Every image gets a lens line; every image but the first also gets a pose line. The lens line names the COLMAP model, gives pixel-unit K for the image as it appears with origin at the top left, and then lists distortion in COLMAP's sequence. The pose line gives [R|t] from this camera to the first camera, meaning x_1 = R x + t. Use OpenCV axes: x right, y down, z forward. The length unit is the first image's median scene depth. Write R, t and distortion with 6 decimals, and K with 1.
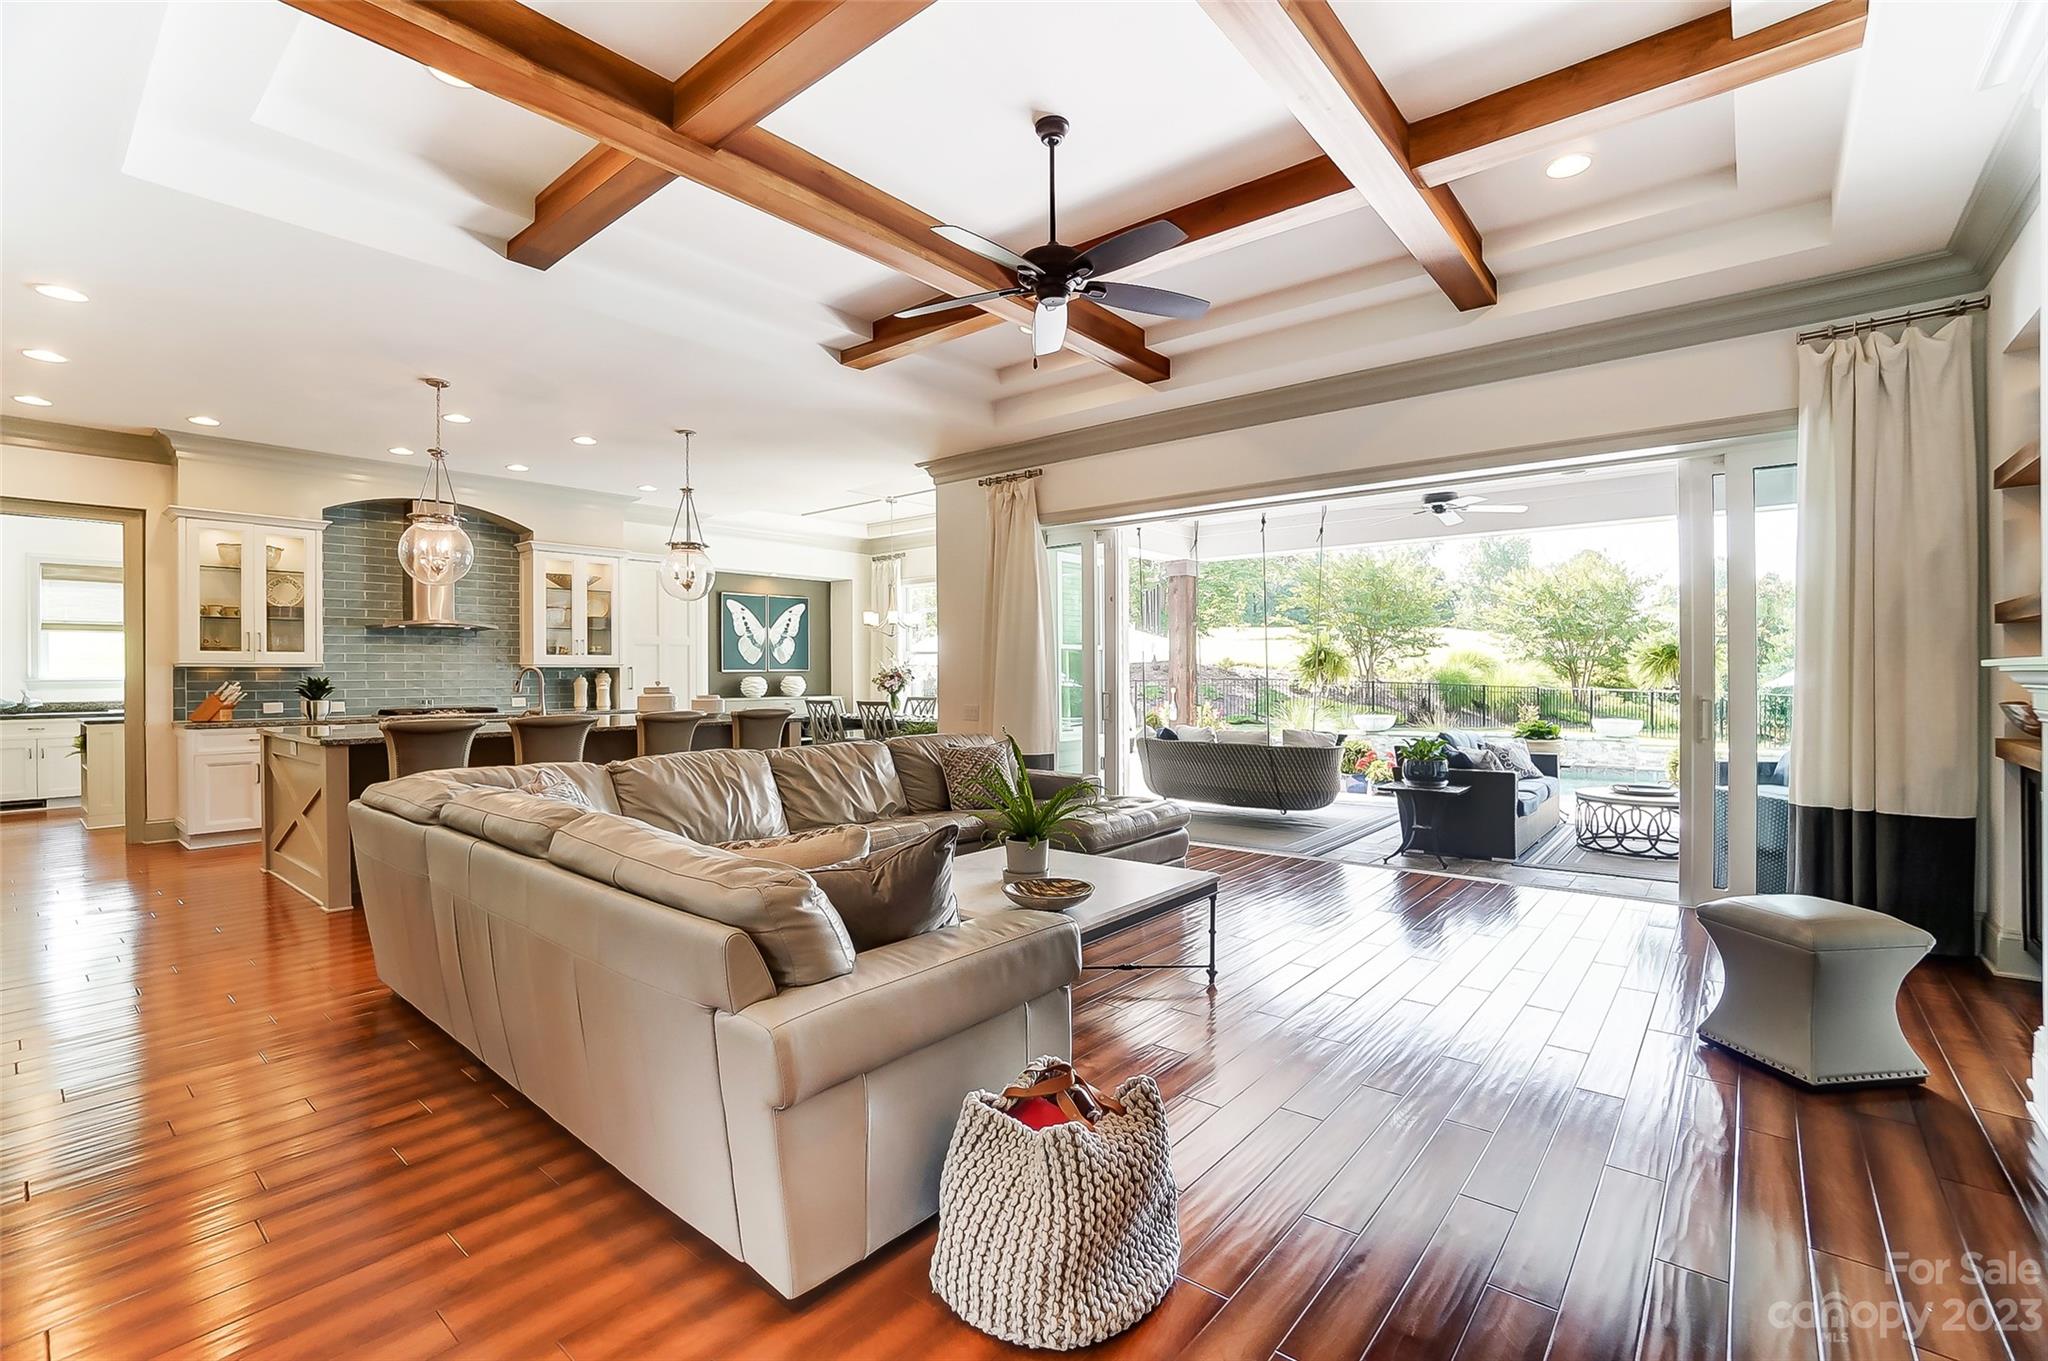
lens RADIAL K [[908.2, 0, 986.2], [0, 908.2, 675.2], [0, 0, 1]] dist [-0.000808, 0.000023]
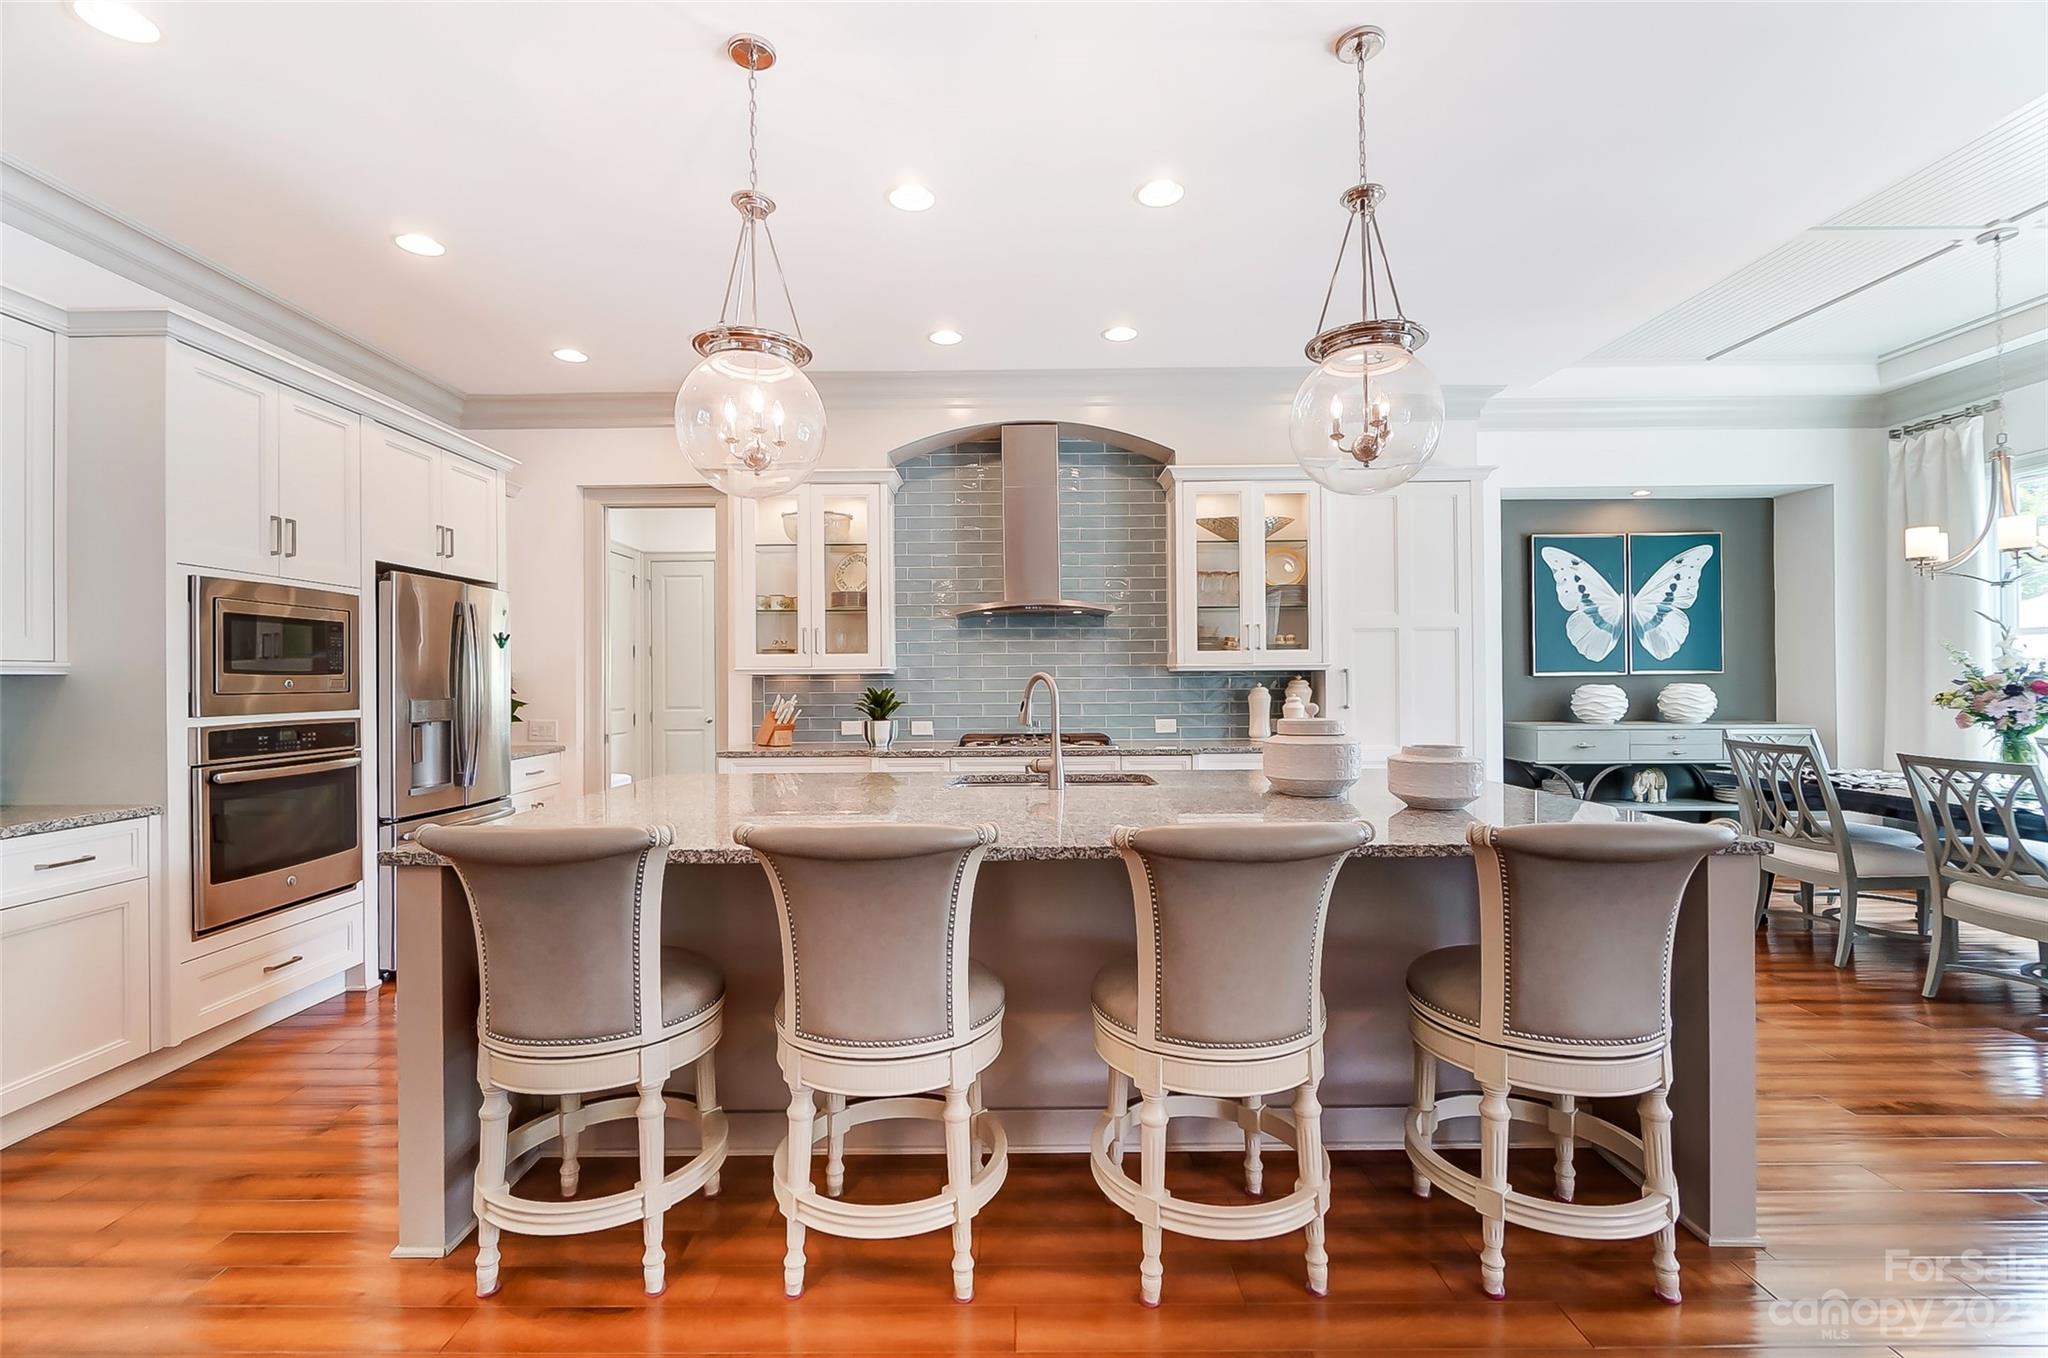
lens RADIAL K [[868.5, 0, 1003.0], [0, 868.5, 676.0], [0, 0, 1]] dist [-0.019769, -0.000075]
pose [[0.647515, -0.001798, -0.762051, -0.126345], [0.002305, 0.999997, -0.000401, -0.005659], [0.762049, -0.001497, 0.647517, 0.528007]]
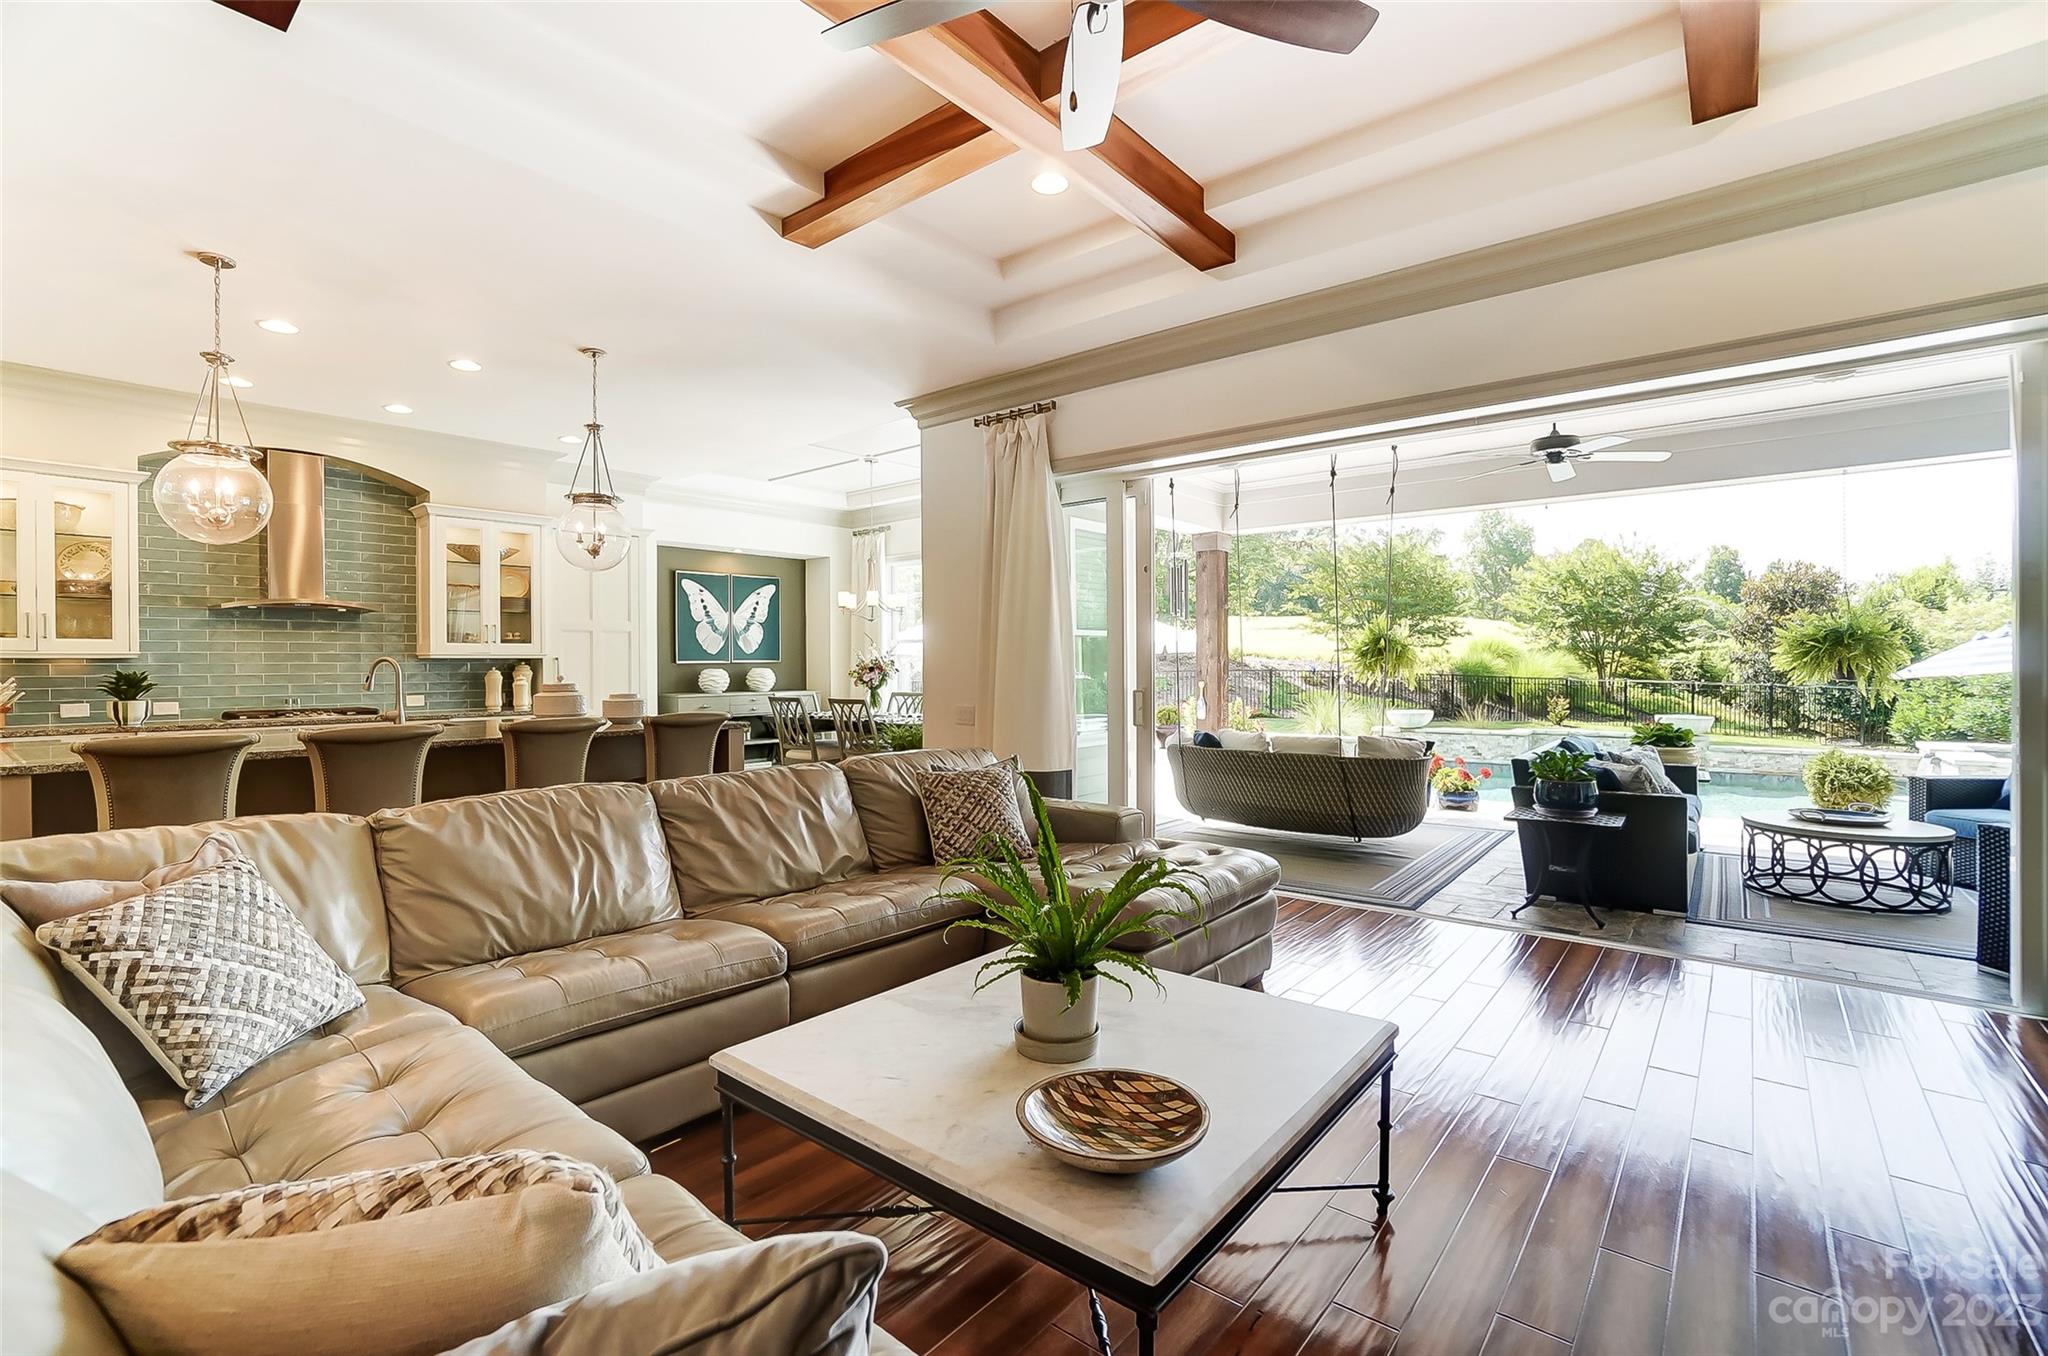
lens RADIAL K [[911.8, 0, 983.8], [0, 911.8, 666.6], [0, 0, 1]] dist [-0.013116, -0.000086]
pose [[1.000000, -0.000591, -0.000078, -0.000087], [0.000591, 0.999999, 0.001054, -0.001541], [0.000078, -0.001054, 0.999999, 0.182365]]
